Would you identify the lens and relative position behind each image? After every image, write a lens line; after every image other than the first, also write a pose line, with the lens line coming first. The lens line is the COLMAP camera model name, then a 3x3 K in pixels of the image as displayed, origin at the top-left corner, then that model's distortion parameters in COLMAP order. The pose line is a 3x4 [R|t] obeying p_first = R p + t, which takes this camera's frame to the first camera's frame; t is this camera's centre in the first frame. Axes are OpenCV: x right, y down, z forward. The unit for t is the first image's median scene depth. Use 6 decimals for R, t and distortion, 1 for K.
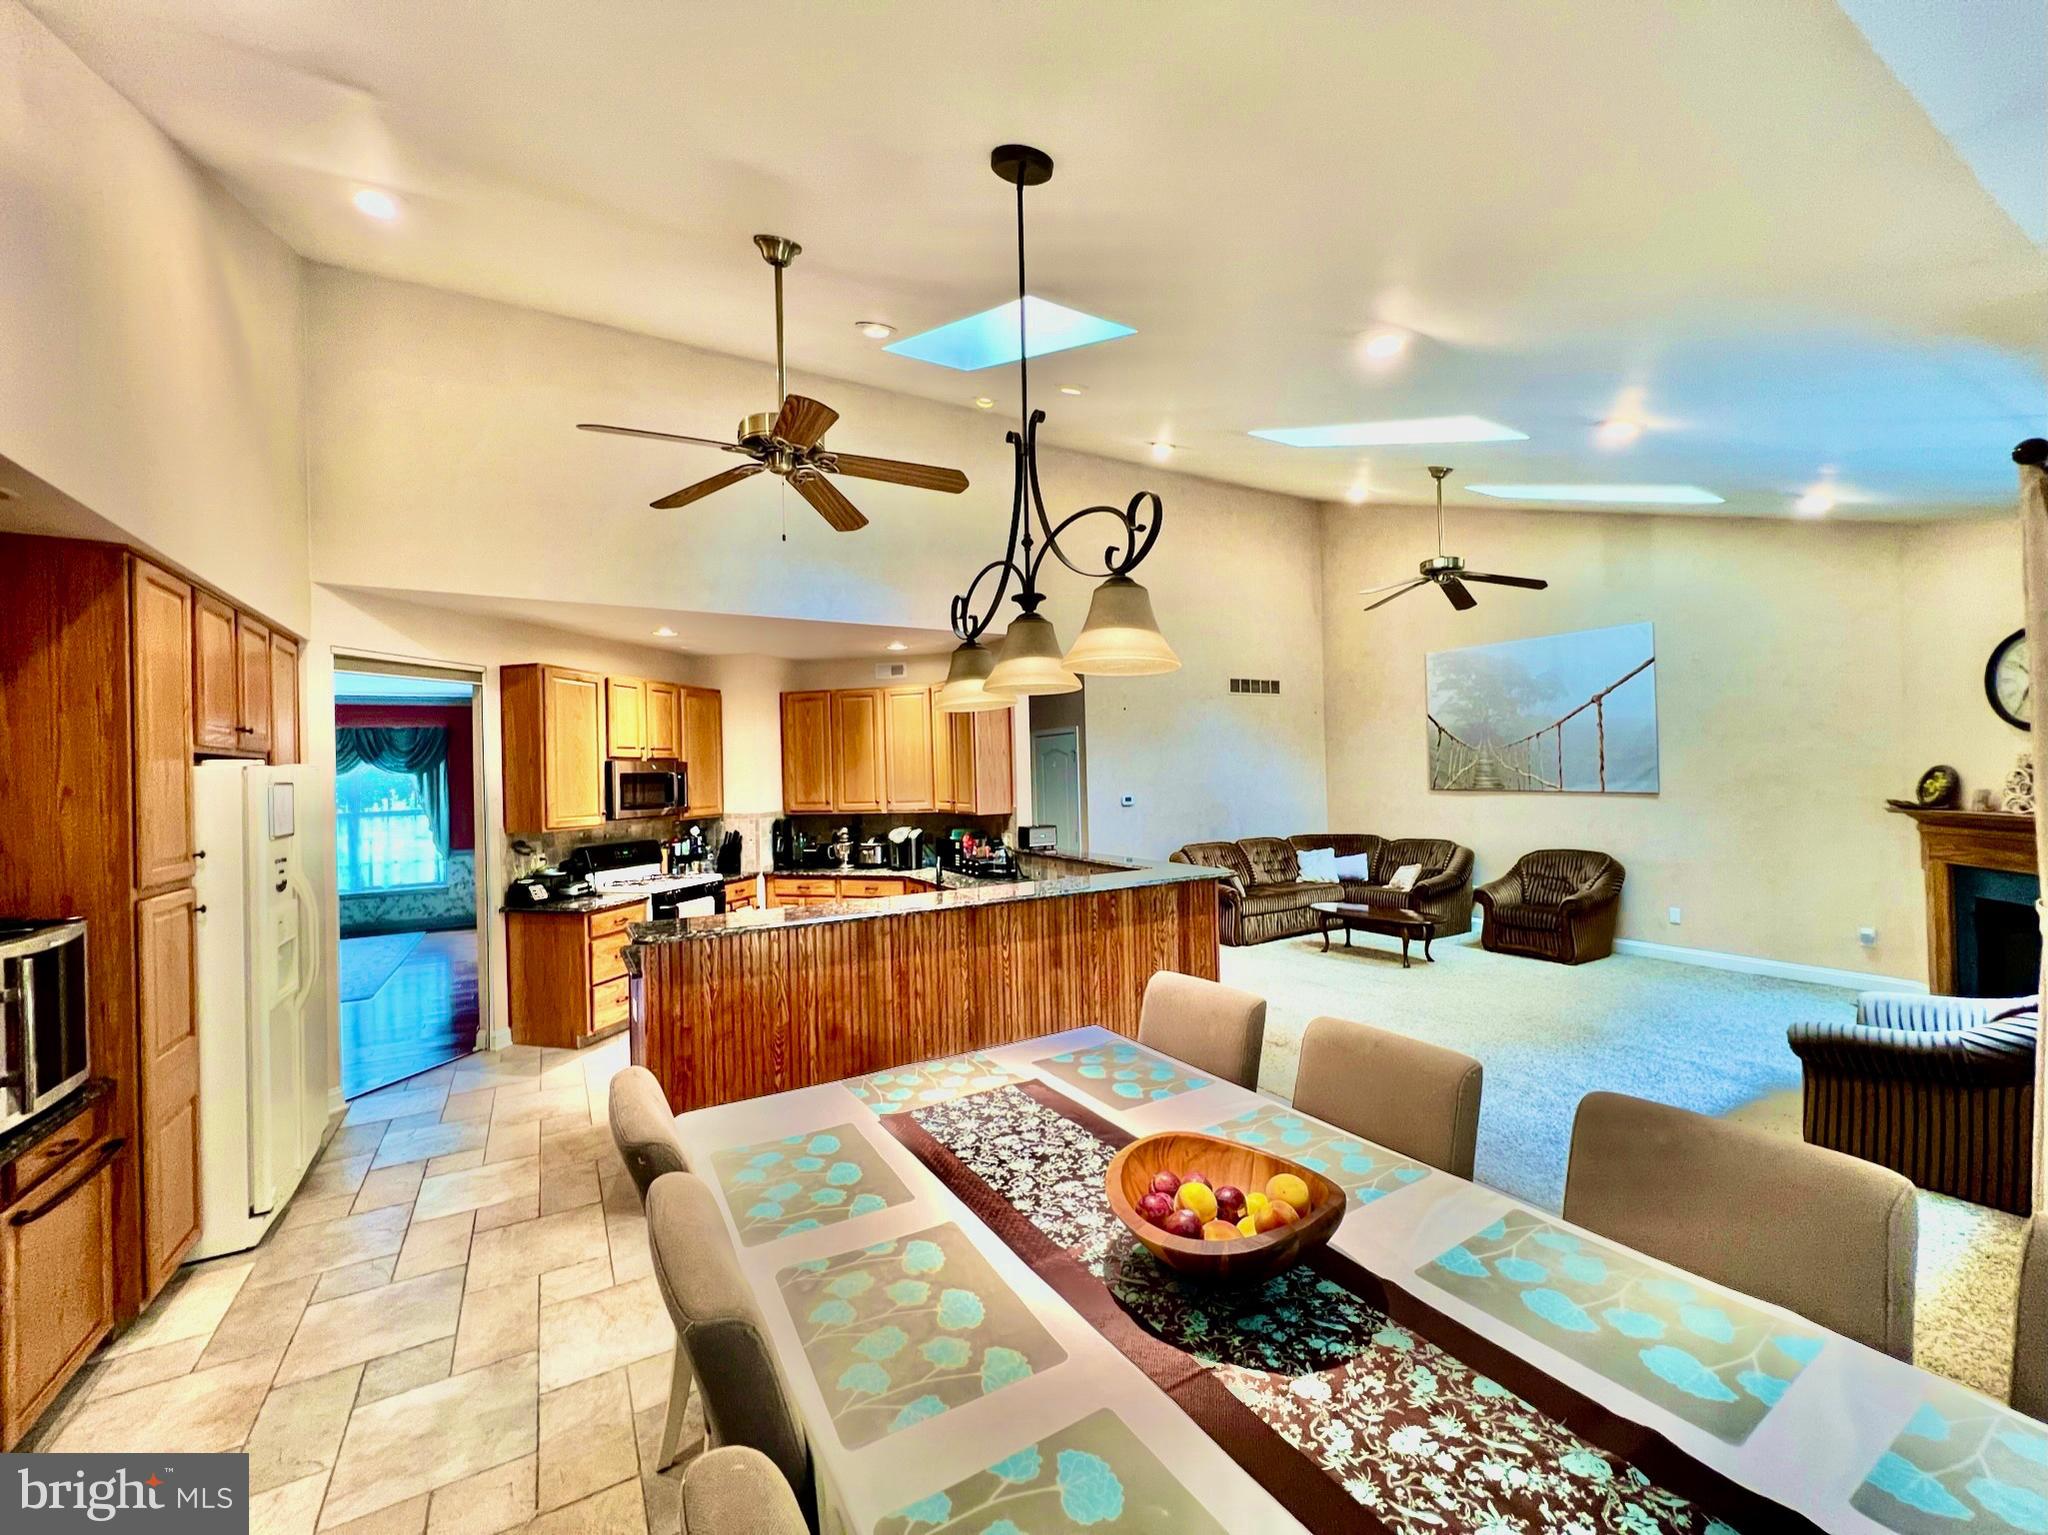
lens RADIAL K [[818.5, 0, 1027.7], [0, 818.5, 767.0], [0, 0, 1]] dist [-0.000850, 0.001037]
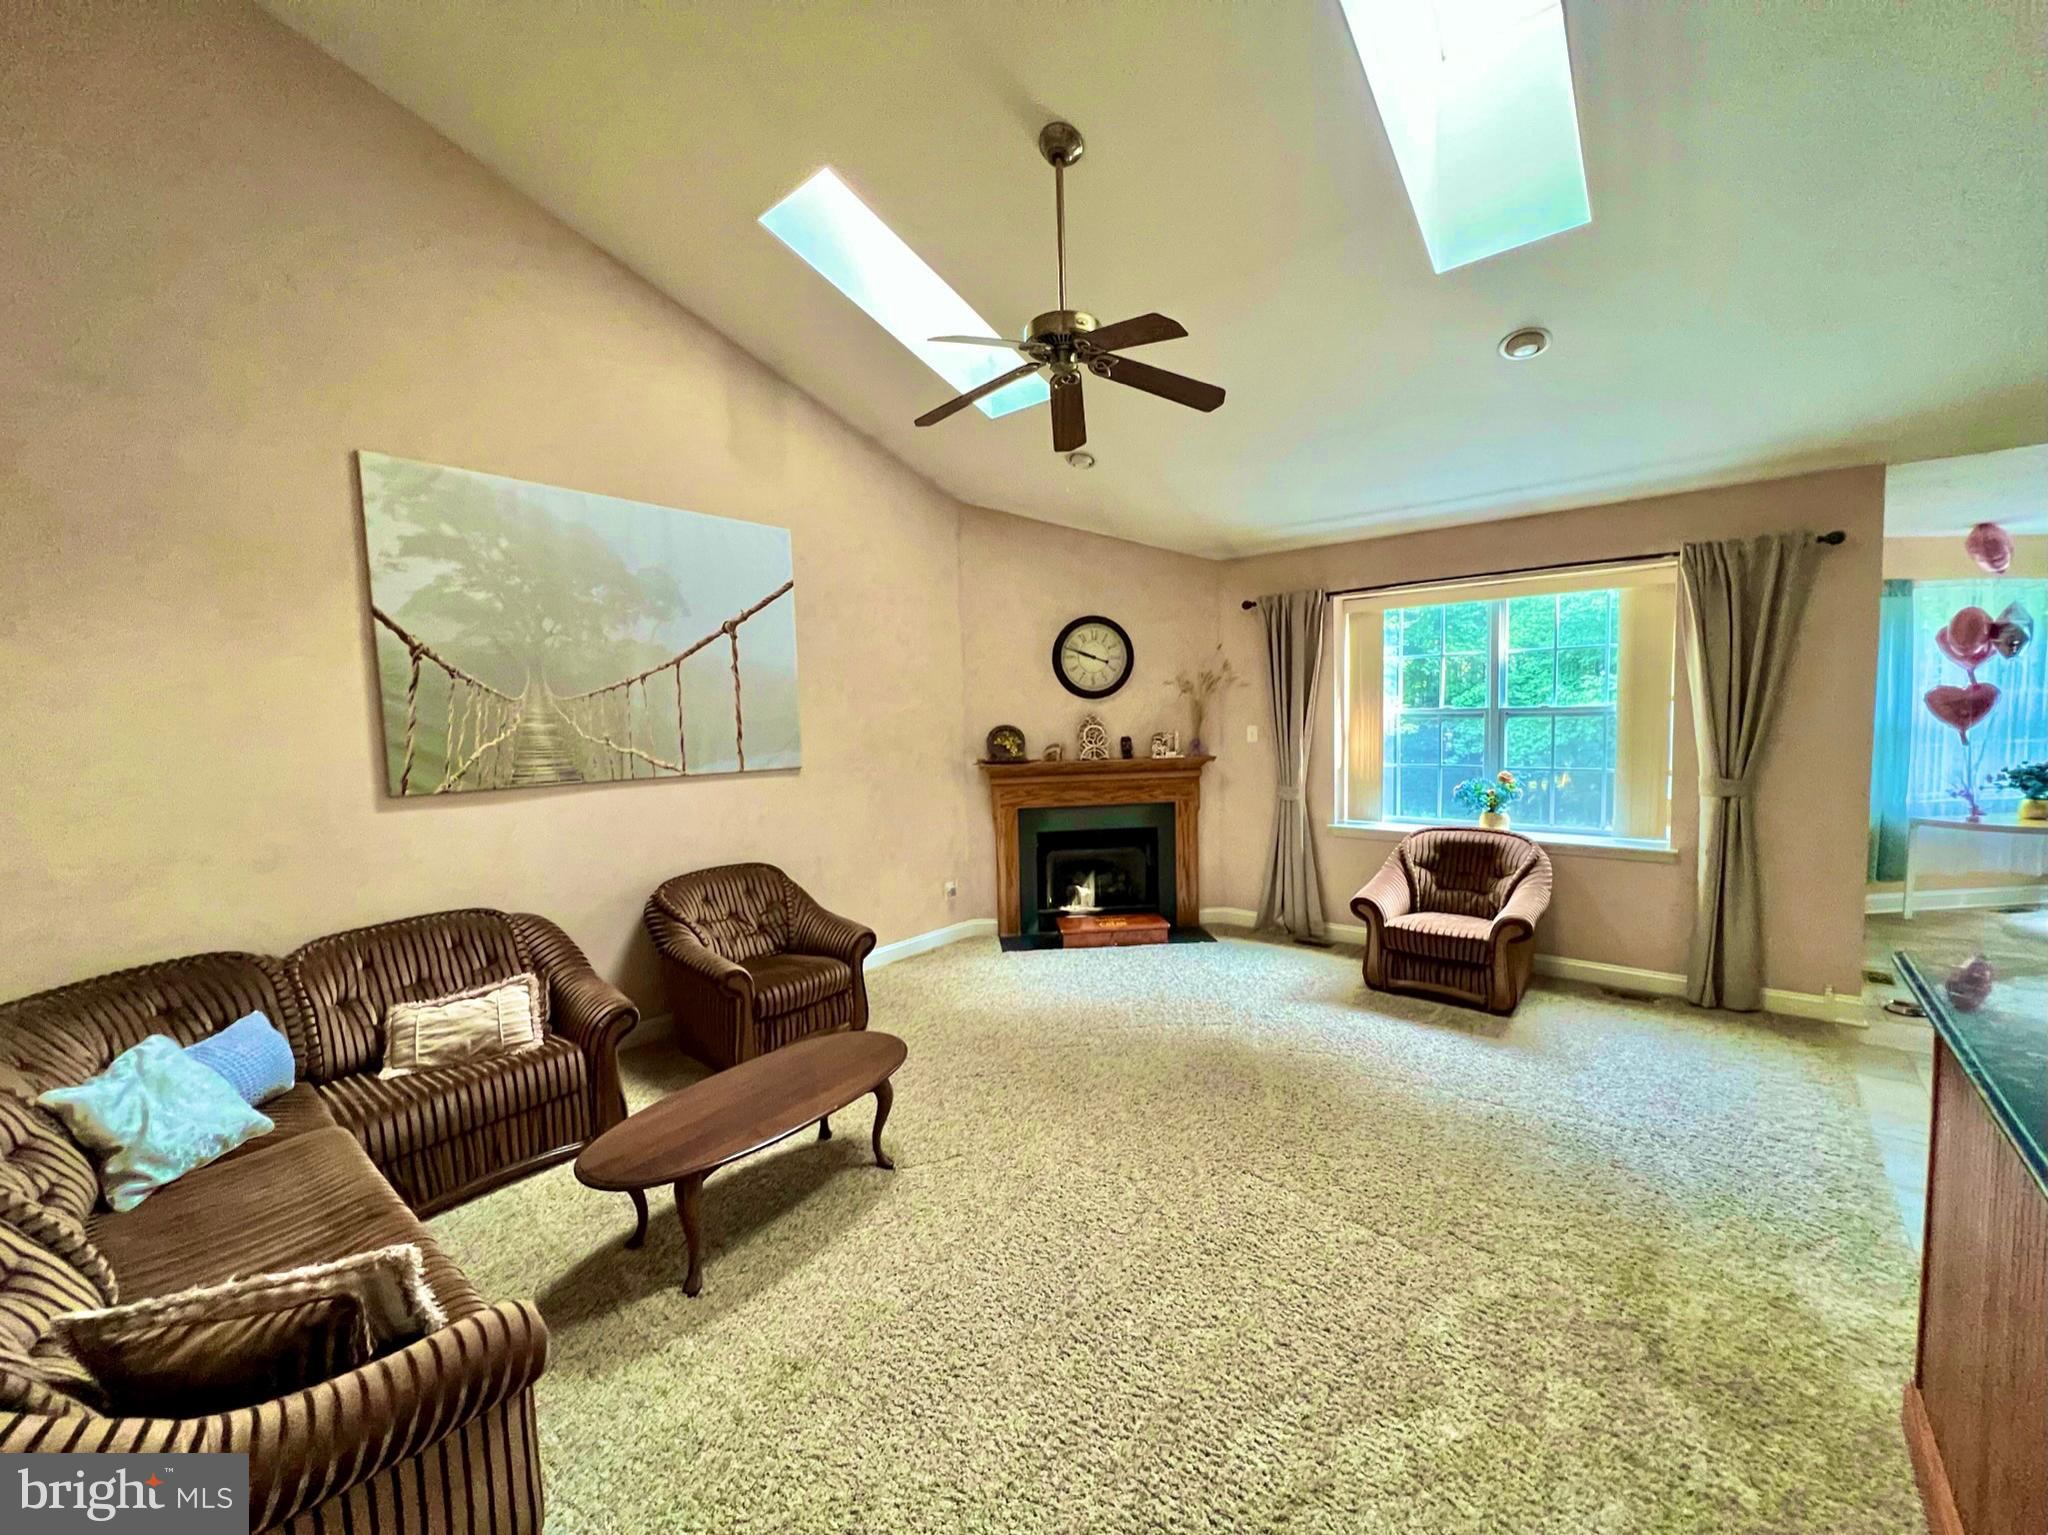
lens RADIAL K [[818.5, 0, 1018.7], [0, 818.5, 768.9], [0, 0, 1]] dist [-0.000850, 0.001037]
pose [[-0.326751, -0.035567, 0.944441, 0.011770], [0.028400, 0.998471, 0.047428, 0.003740], [-0.944684, 0.042319, -0.325241, 1.019488]]
